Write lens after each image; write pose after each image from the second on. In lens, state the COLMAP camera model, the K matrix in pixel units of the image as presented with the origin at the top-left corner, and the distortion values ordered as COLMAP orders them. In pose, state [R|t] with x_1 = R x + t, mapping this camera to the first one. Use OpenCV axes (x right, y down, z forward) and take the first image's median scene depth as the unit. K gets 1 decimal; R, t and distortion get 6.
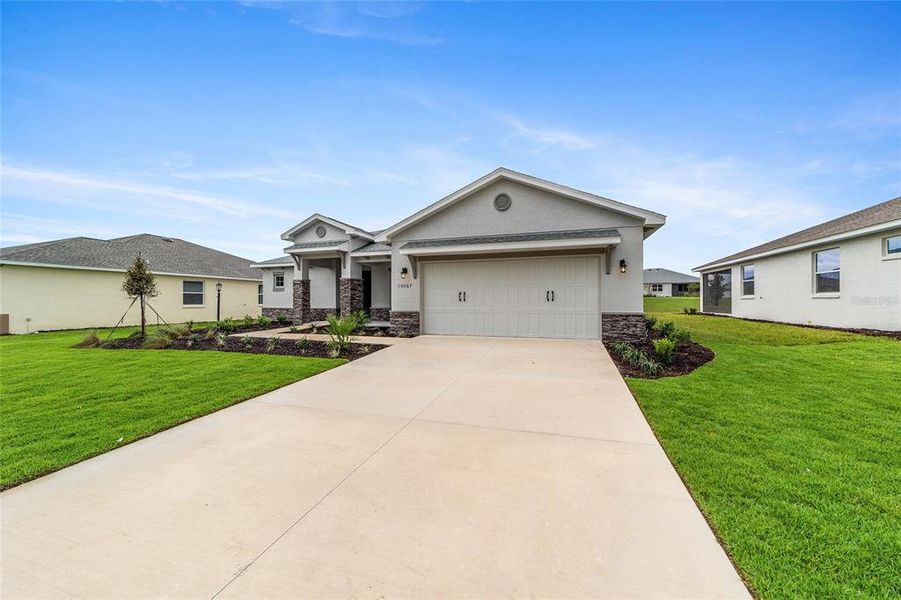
lens RADIAL K [[347.6, 0, 449.9], [0, 347.6, 296.7], [0, 0, 1]] dist [-0.008210, 0.002808]
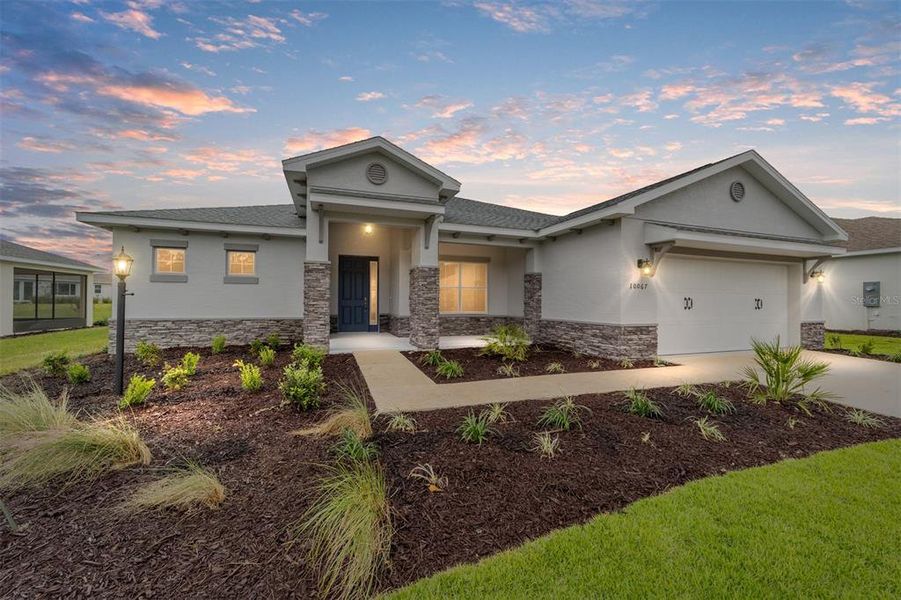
lens RADIAL K [[347.6, 0, 444.8], [0, 347.6, 301.9], [0, 0, 1]] dist [-0.008210, 0.002808]
pose [[0.783998, 0.009780, 0.620687, -0.620874], [-0.017928, 0.999816, 0.006892, 0.000351], [-0.620505, -0.016531, 0.784028, 0.529458]]
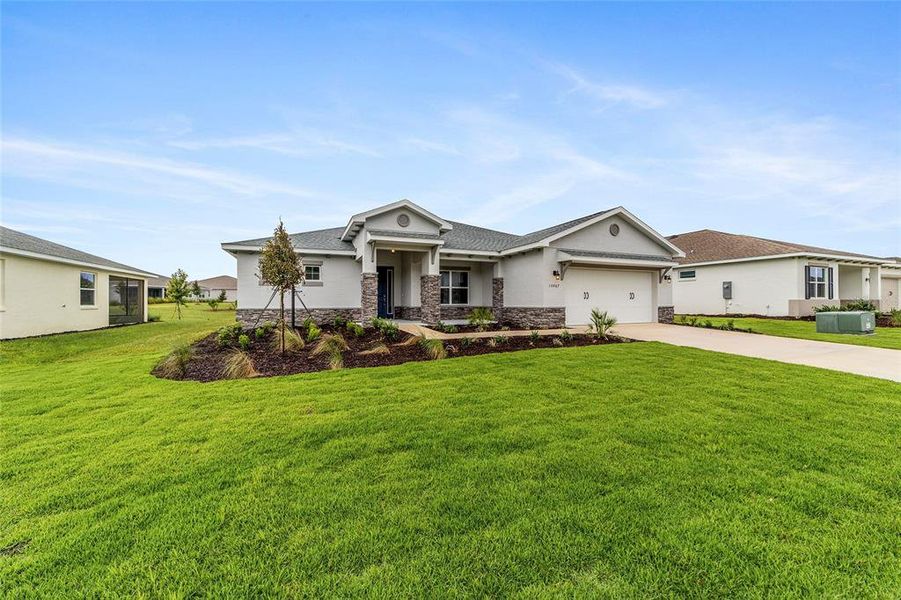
lens RADIAL K [[347.6, 0, 447.3], [0, 347.6, 300.6], [0, 0, 1]] dist [-0.008210, 0.002808]
pose [[0.741661, 0.005761, 0.670750, -0.888966], [-0.007216, 0.999974, -0.000609, 0.016488], [-0.670736, -0.004388, 0.741683, 0.274120]]
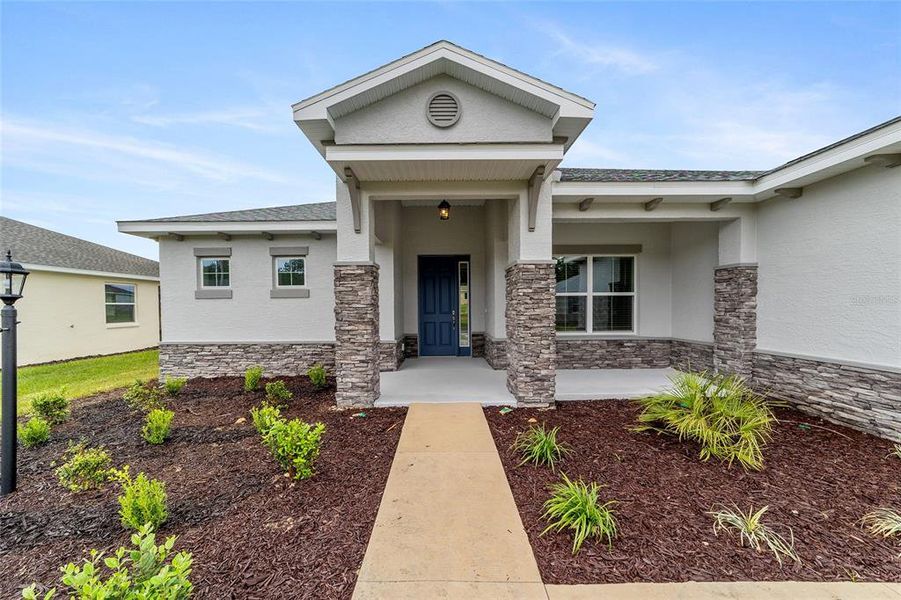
lens RADIAL K [[347.6, 0, 444.0], [0, 347.6, 315.3], [0, 0, 1]] dist [-0.008210, 0.002808]
pose [[0.944598, -0.011911, 0.328015, -0.480912], [0.000426, 0.999385, 0.035062, -0.013947], [-0.328230, -0.032980, 0.944022, 0.706689]]
